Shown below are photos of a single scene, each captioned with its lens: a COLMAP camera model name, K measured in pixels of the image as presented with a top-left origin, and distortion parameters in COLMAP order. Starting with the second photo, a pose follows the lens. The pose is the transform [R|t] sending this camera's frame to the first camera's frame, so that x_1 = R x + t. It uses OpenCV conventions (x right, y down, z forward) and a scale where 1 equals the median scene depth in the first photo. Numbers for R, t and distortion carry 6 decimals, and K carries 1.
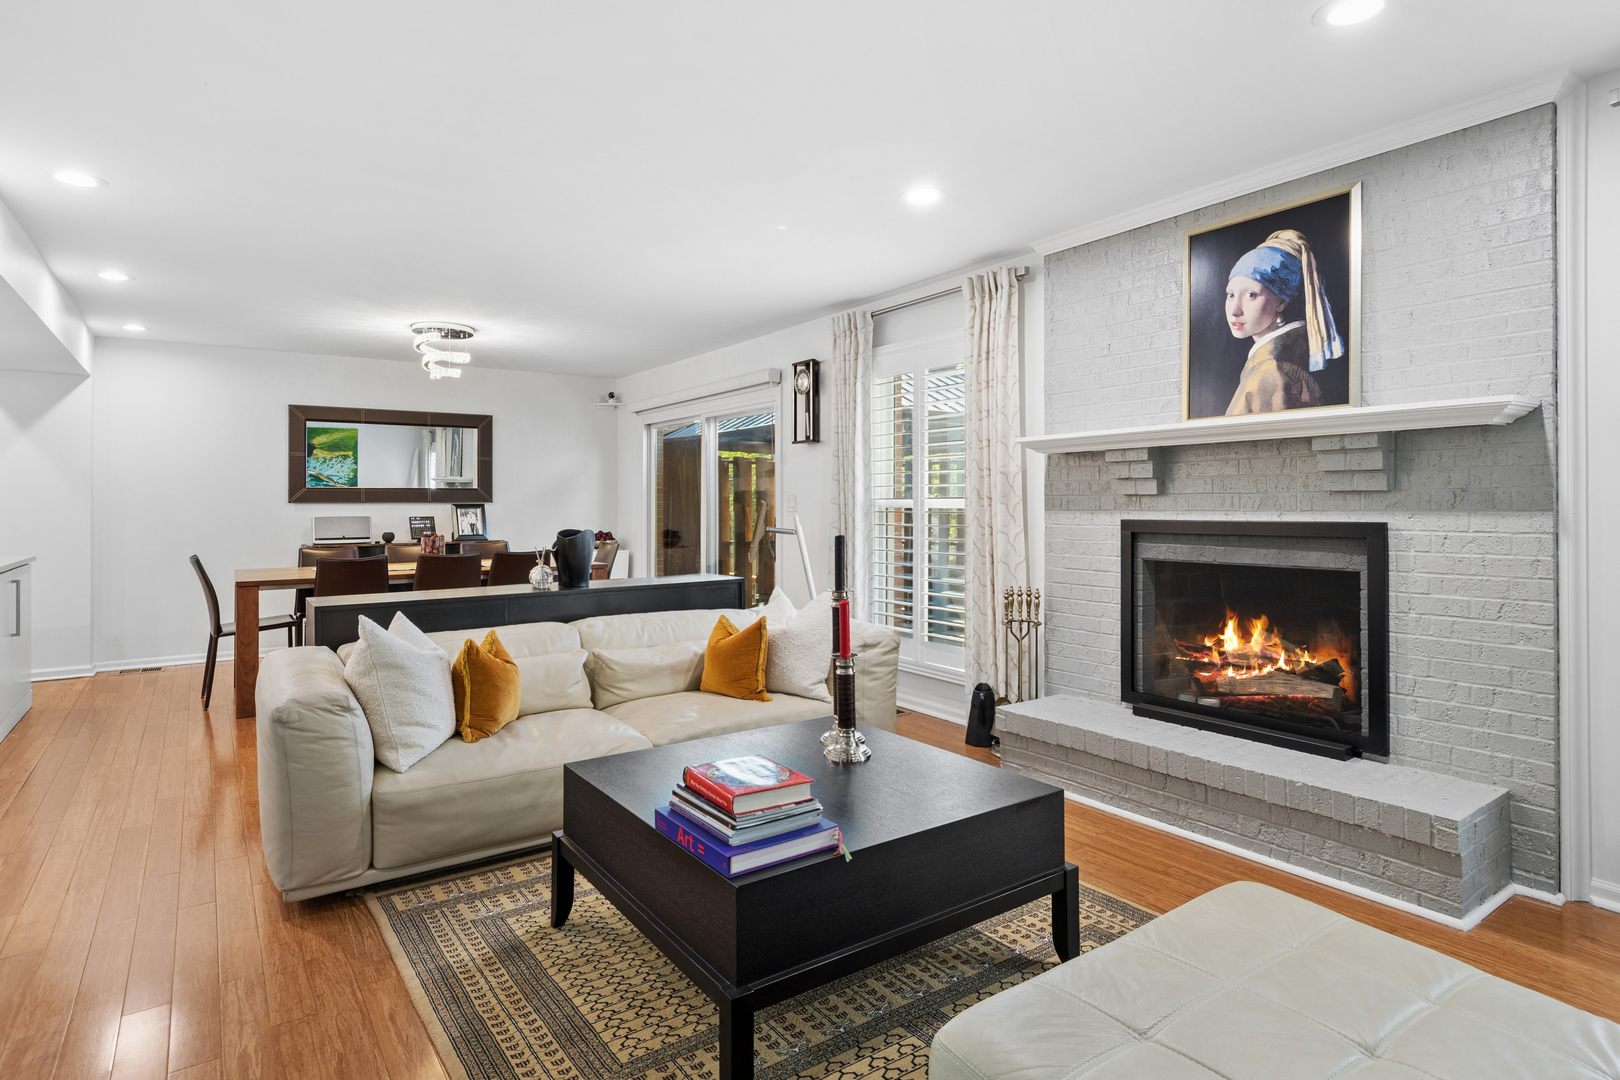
lens RADIAL K [[861.5, 0, 807.0], [0, 861.5, 504.4], [0, 0, 1]] dist [0.001707, 0.001029]
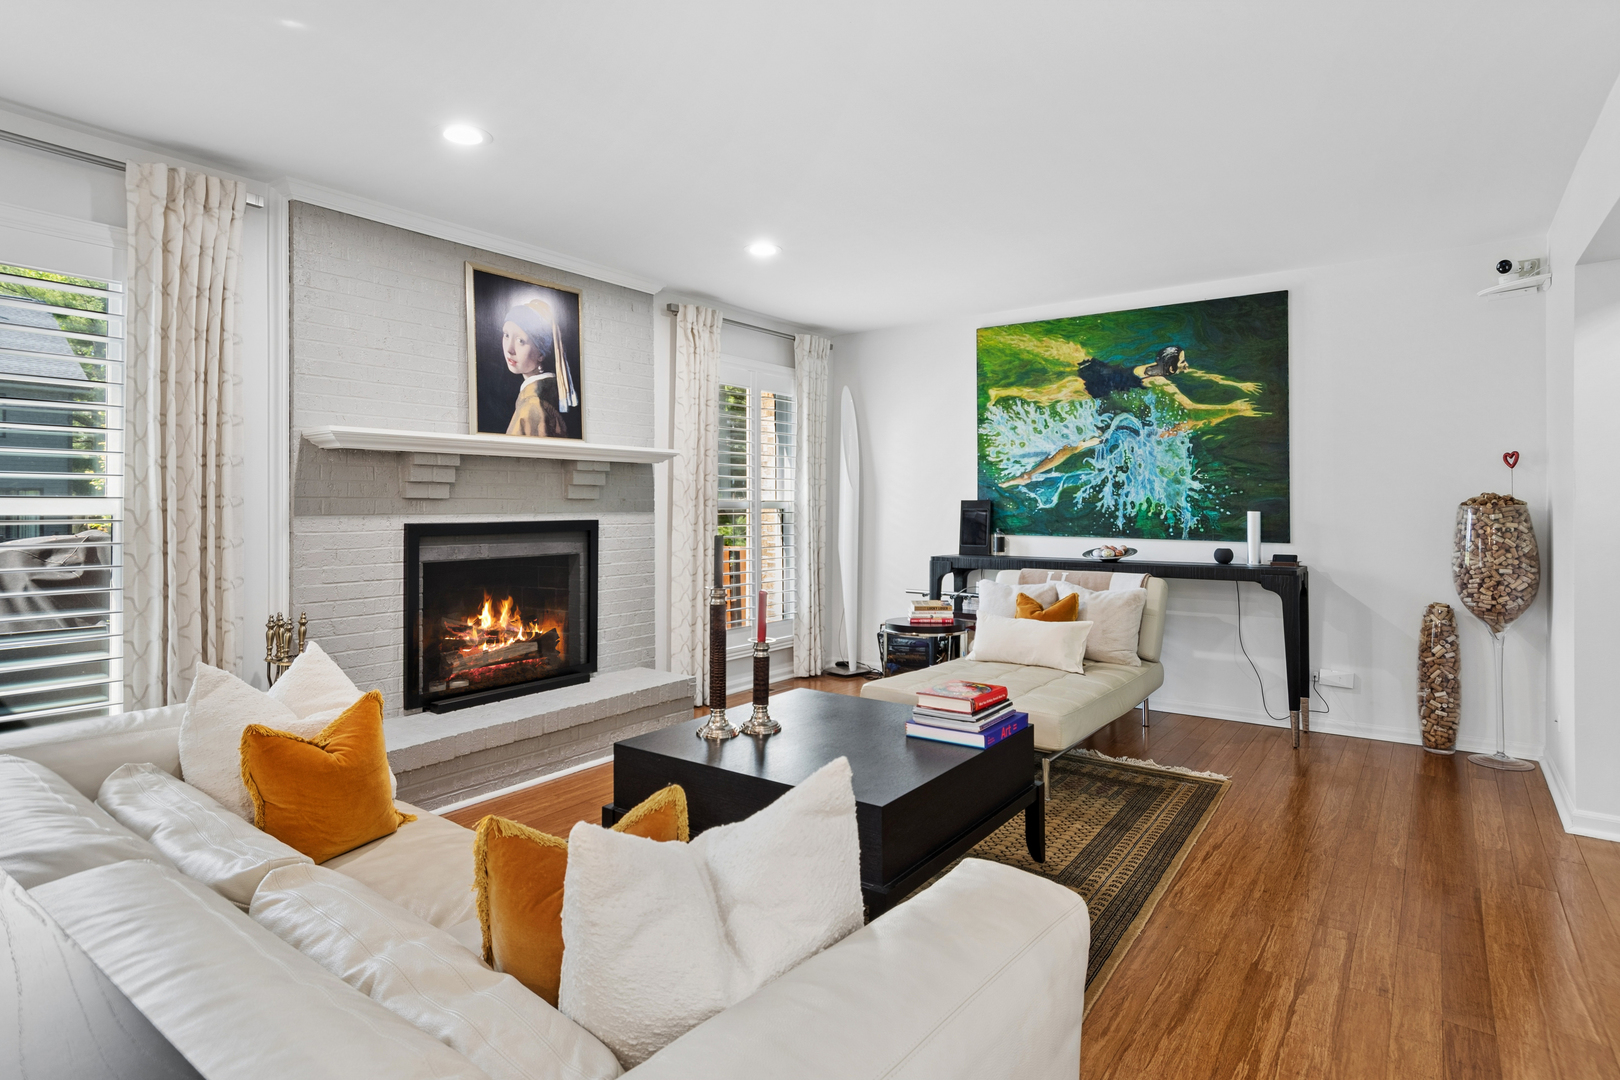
lens RADIAL K [[861.5, 0, 807.0], [0, 861.5, 504.4], [0, 0, 1]] dist [0.001707, 0.001029]
pose [[-0.316447, 0.002699, 0.948606, -0.809034], [-0.002528, 0.999990, -0.003689, -0.001687], [-0.948607, -0.003565, -0.316437, 1.005435]]
